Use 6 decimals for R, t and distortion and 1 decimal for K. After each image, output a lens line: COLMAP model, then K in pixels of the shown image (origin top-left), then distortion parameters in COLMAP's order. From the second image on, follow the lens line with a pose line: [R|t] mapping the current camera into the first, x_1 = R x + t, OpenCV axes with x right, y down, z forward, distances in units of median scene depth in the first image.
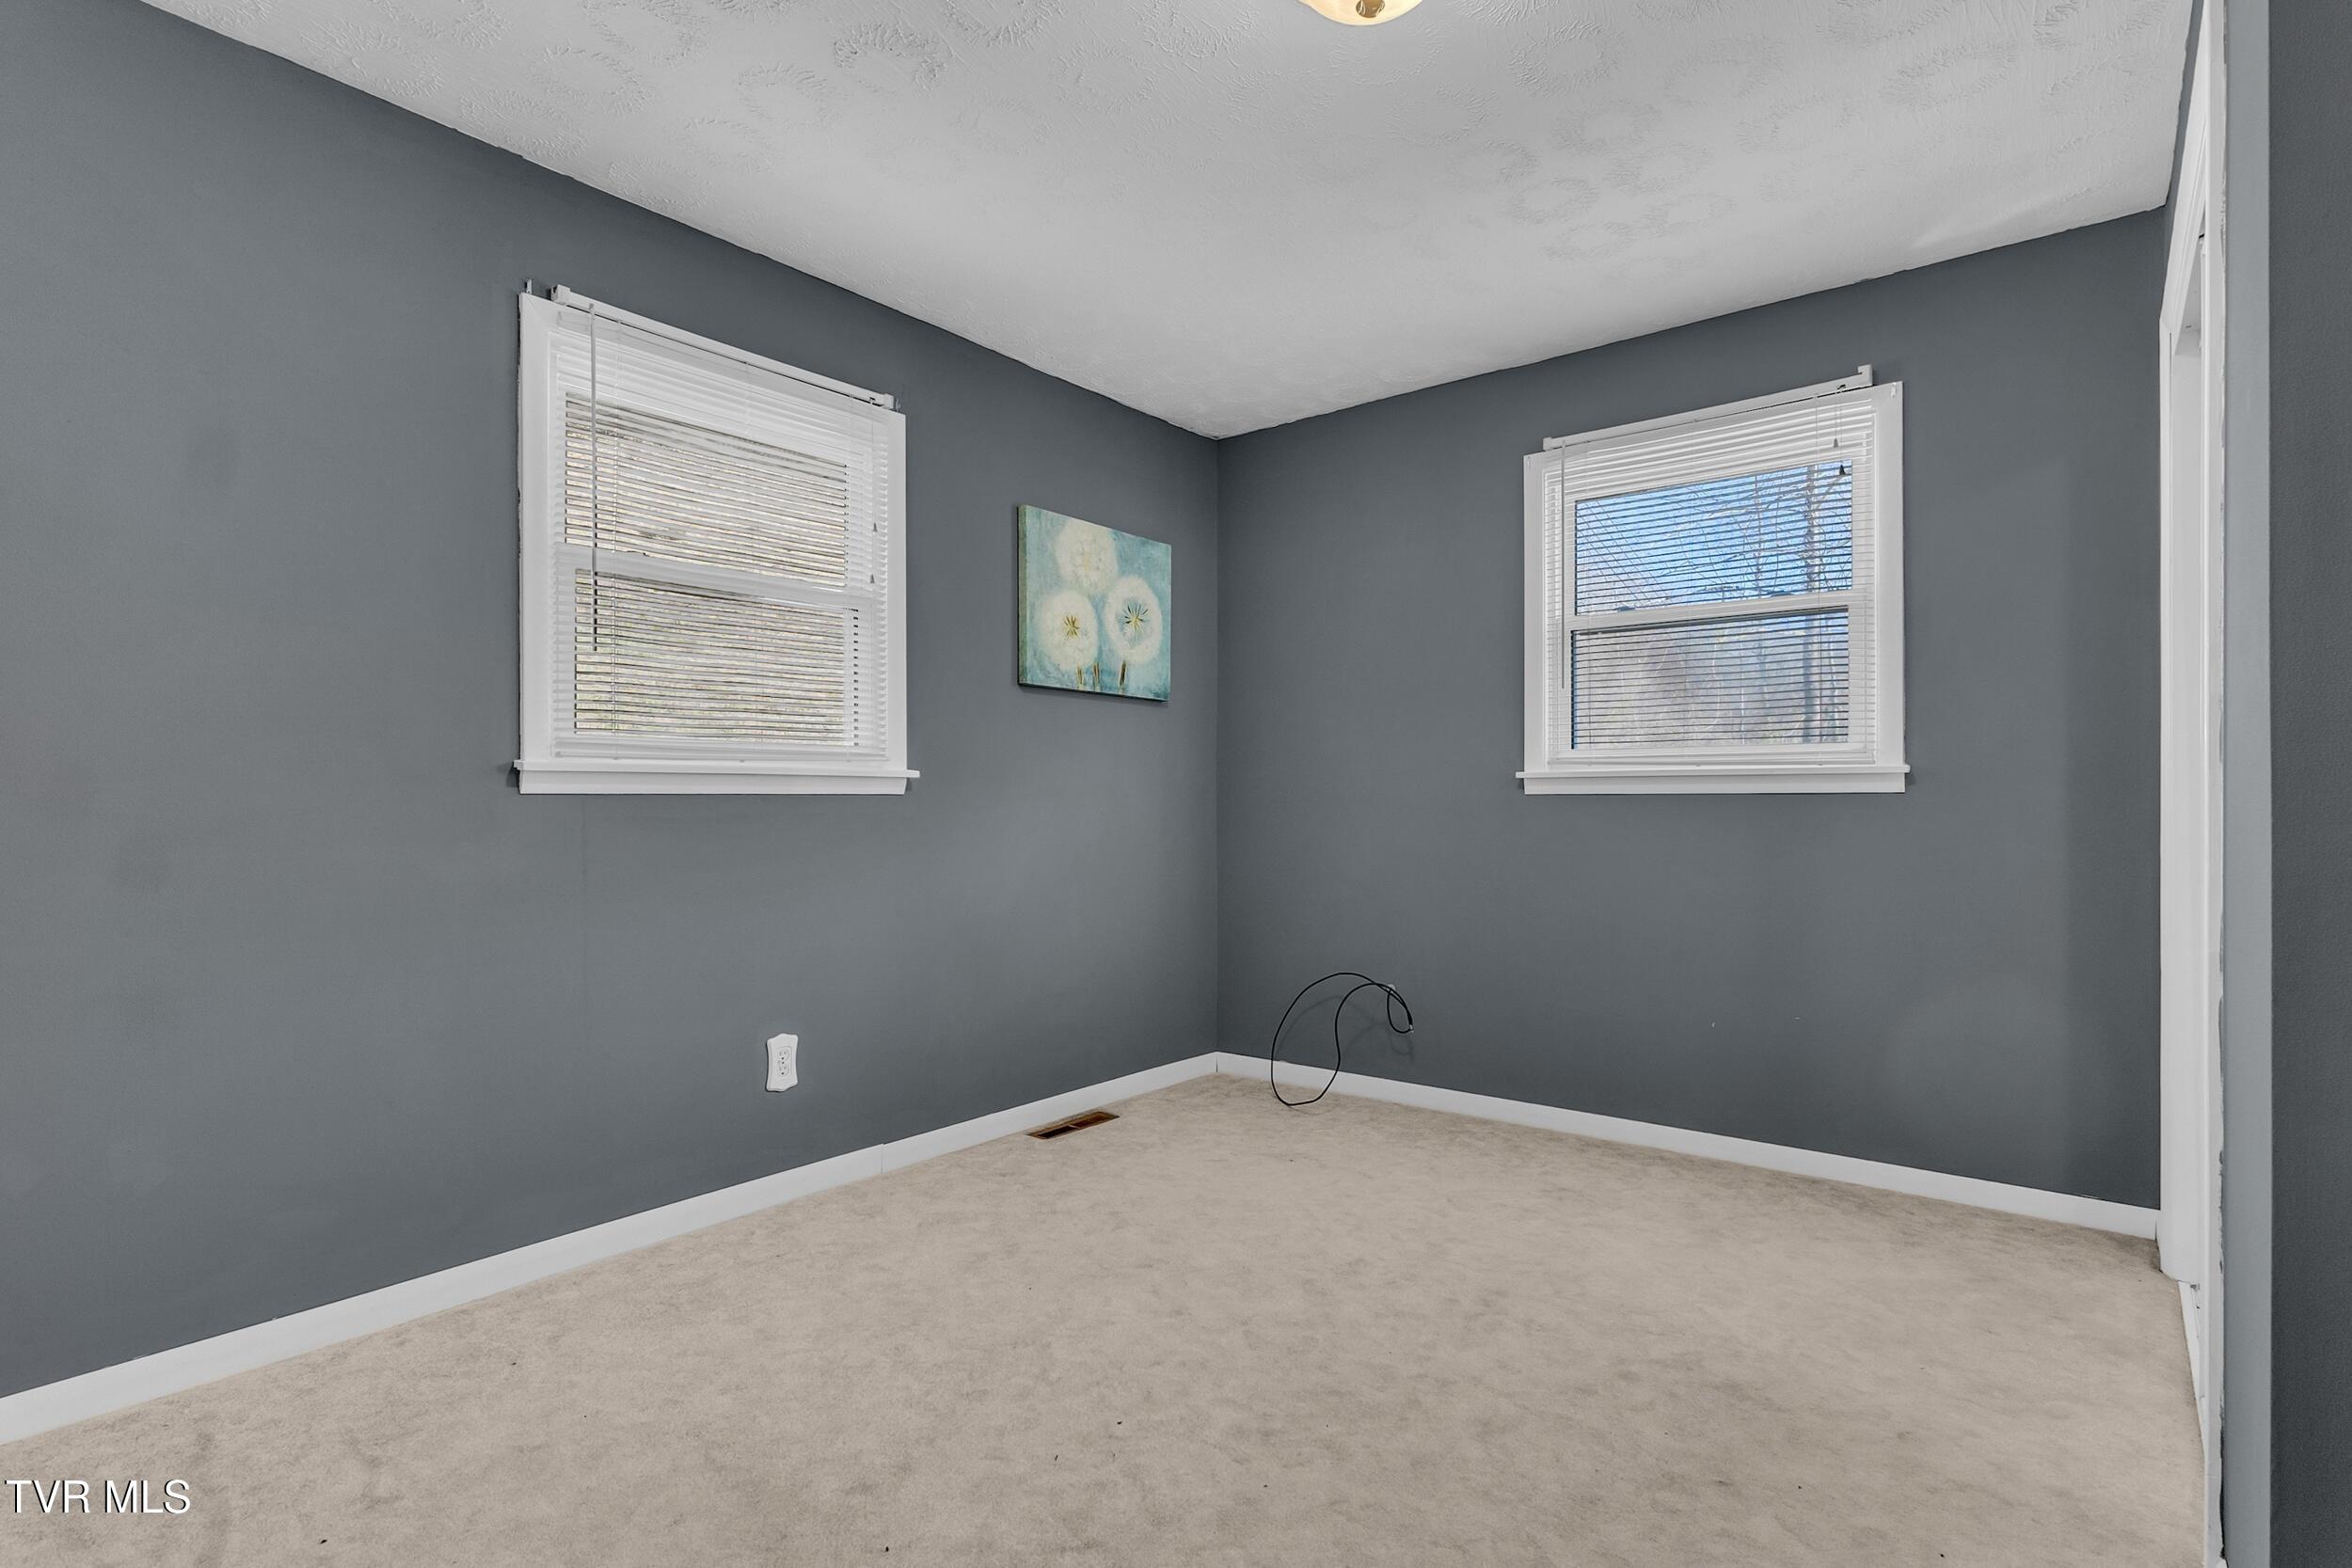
lens RADIAL K [[1123.9, 0, 1163.3], [0, 1123.9, 790.7], [0, 0, 1]] dist [-0.001219, -0.000961]
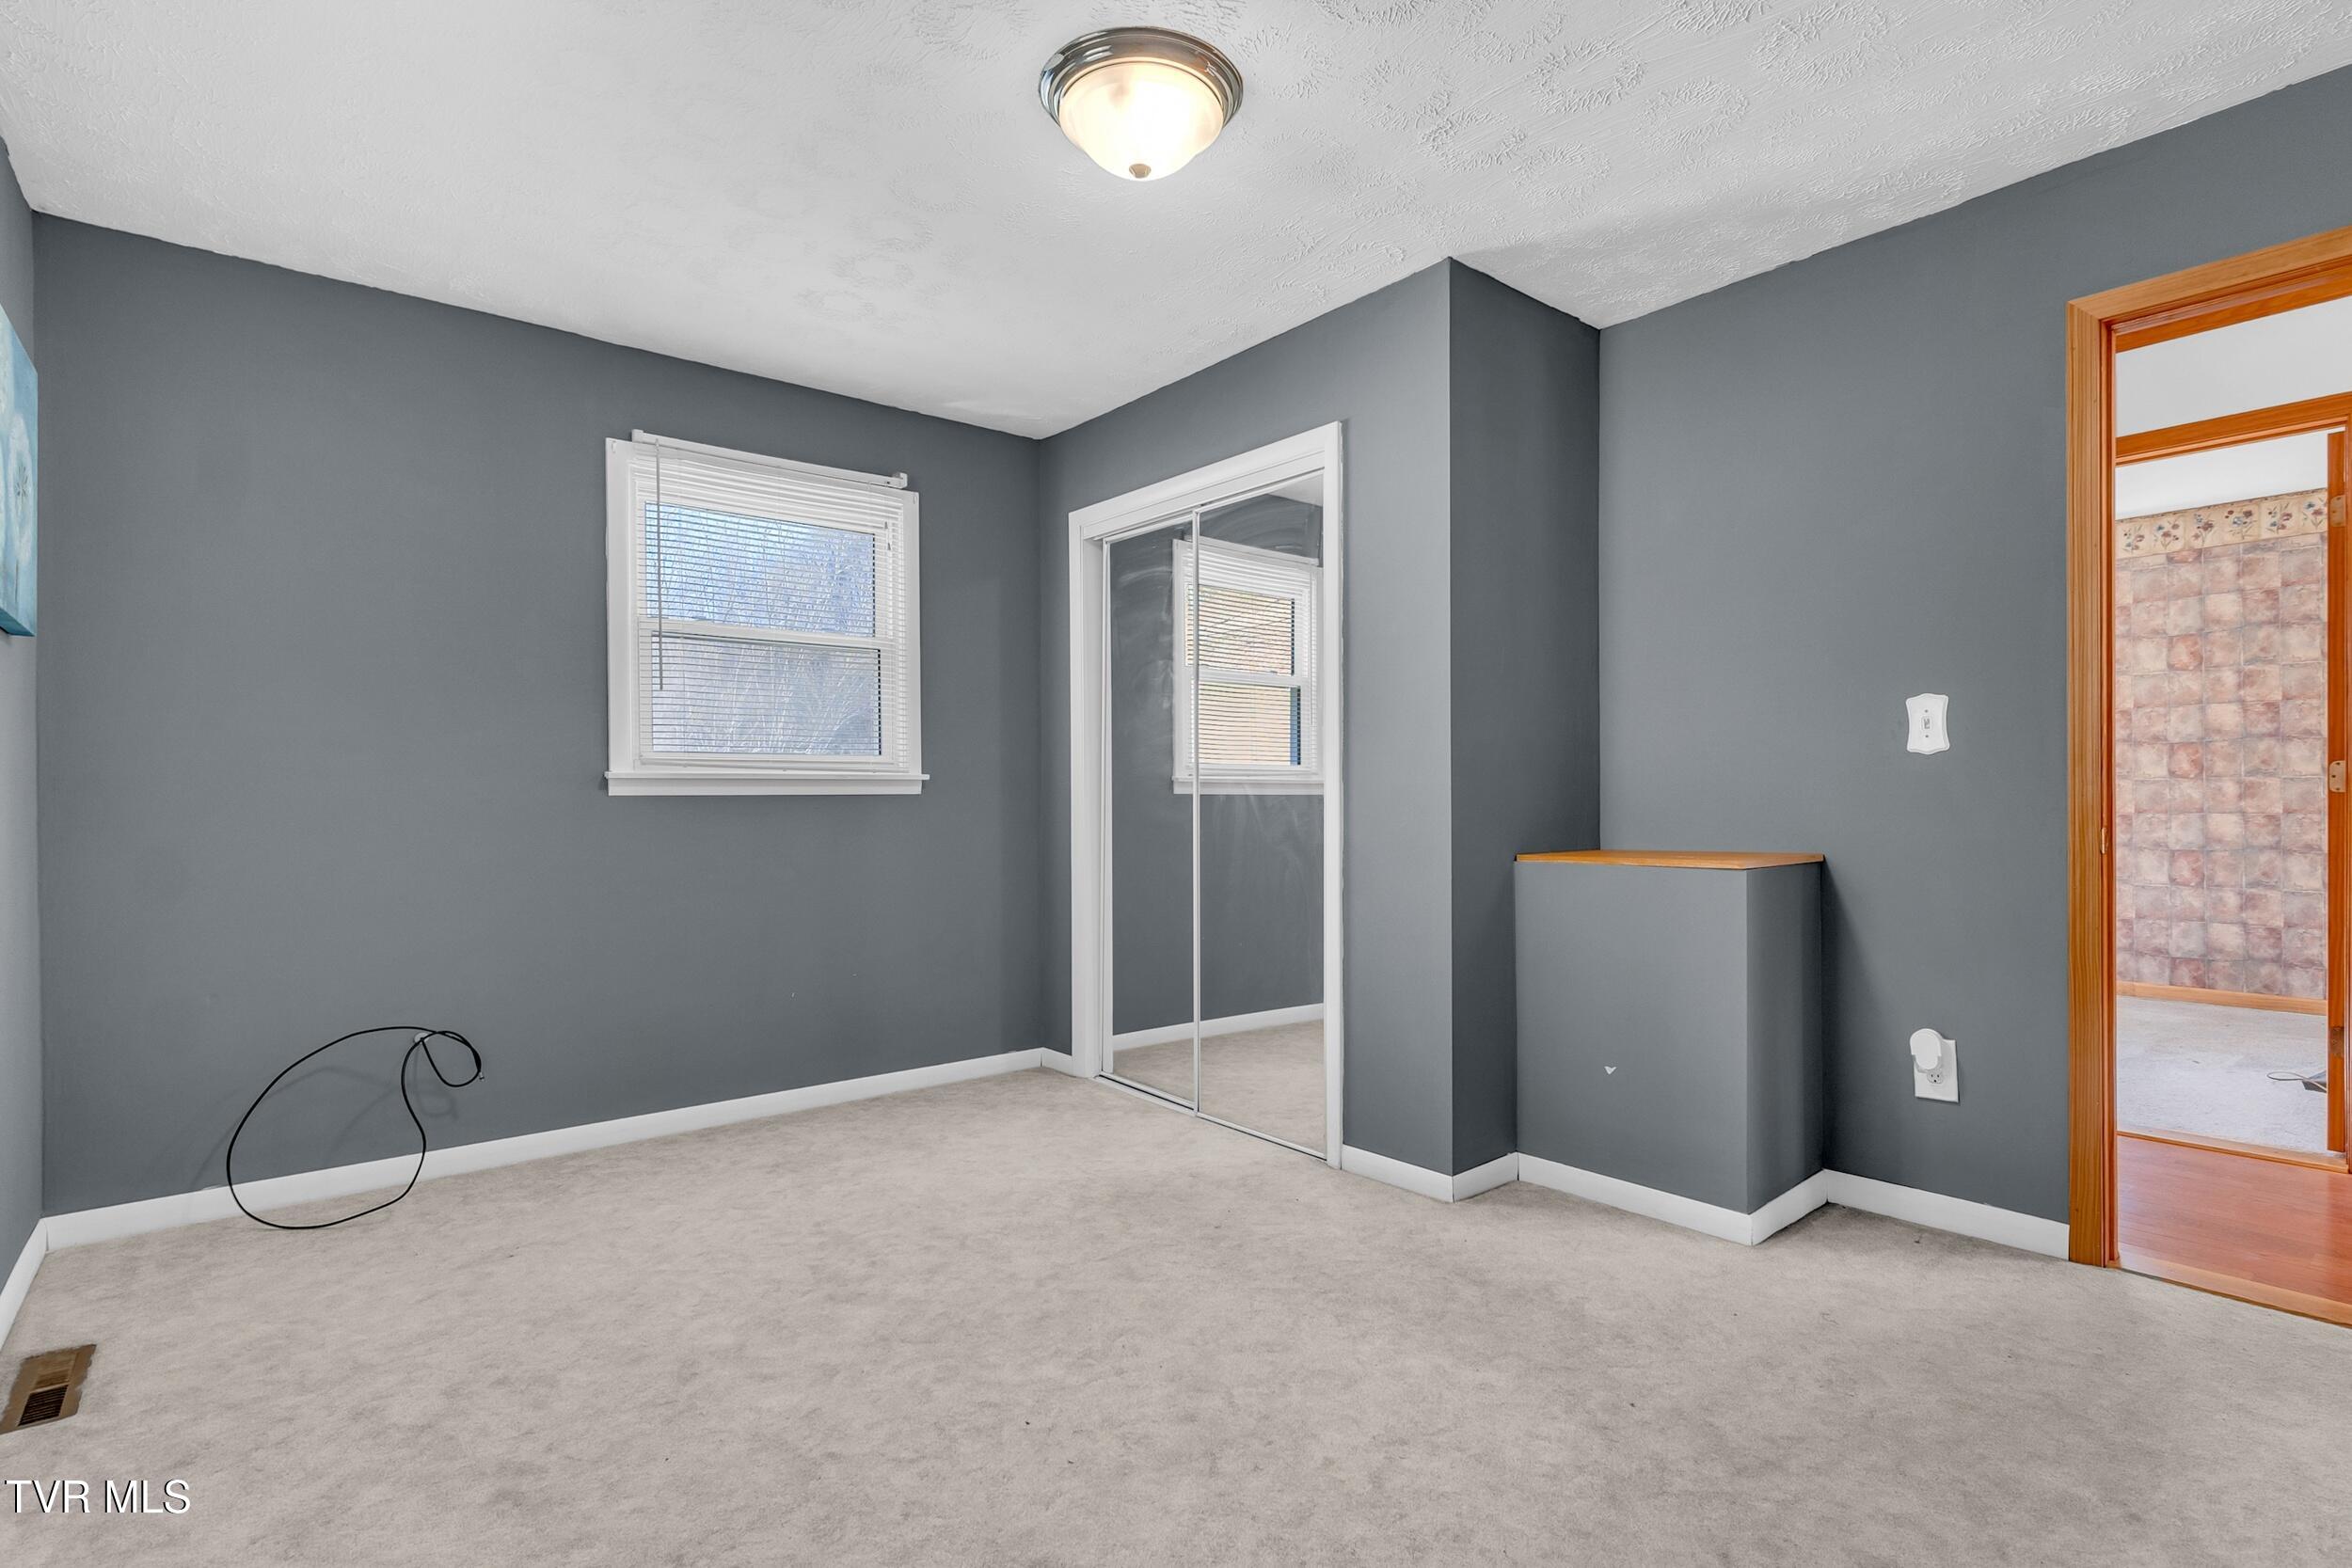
lens RADIAL K [[1123.9, 0, 1157.5], [0, 1123.9, 791.8], [0, 0, 1]] dist [-0.001219, -0.000961]
pose [[0.227327, 0.004709, 0.973807, -0.608788], [-0.001522, 0.999989, -0.004480, 0.004086], [-0.973817, -0.000464, 0.227332, 0.409031]]
